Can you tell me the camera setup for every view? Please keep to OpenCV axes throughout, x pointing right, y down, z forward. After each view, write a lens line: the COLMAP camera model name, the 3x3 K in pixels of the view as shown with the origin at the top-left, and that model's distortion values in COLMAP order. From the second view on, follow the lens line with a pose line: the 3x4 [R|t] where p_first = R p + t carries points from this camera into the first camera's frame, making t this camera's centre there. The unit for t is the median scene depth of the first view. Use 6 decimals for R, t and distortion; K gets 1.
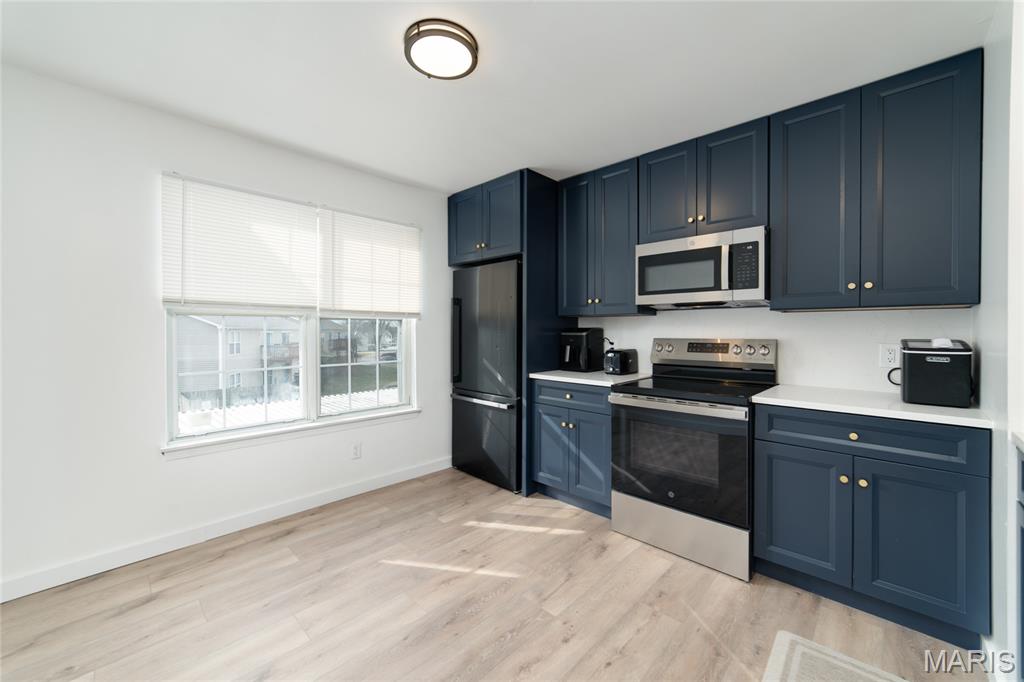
lens RADIAL K [[385.5, 0, 512.1], [0, 385.5, 332.2], [0, 0, 1]] dist [-0.012235, 0.000051]
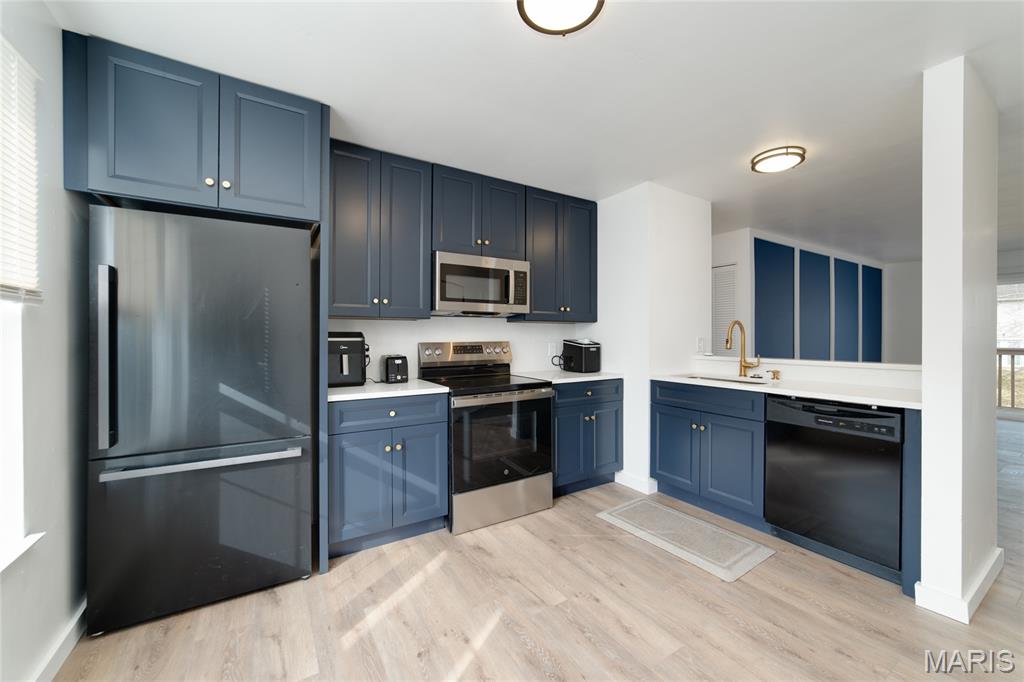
lens RADIAL K [[391.1, 0, 508.8], [0, 391.1, 336.5], [0, 0, 1]] dist [-0.015370, 0.000011]
pose [[0.263718, -0.002972, 0.964595, -0.695168], [0.006596, 0.999977, 0.001278, -0.000850], [-0.964577, 0.006025, 0.263732, 0.612148]]
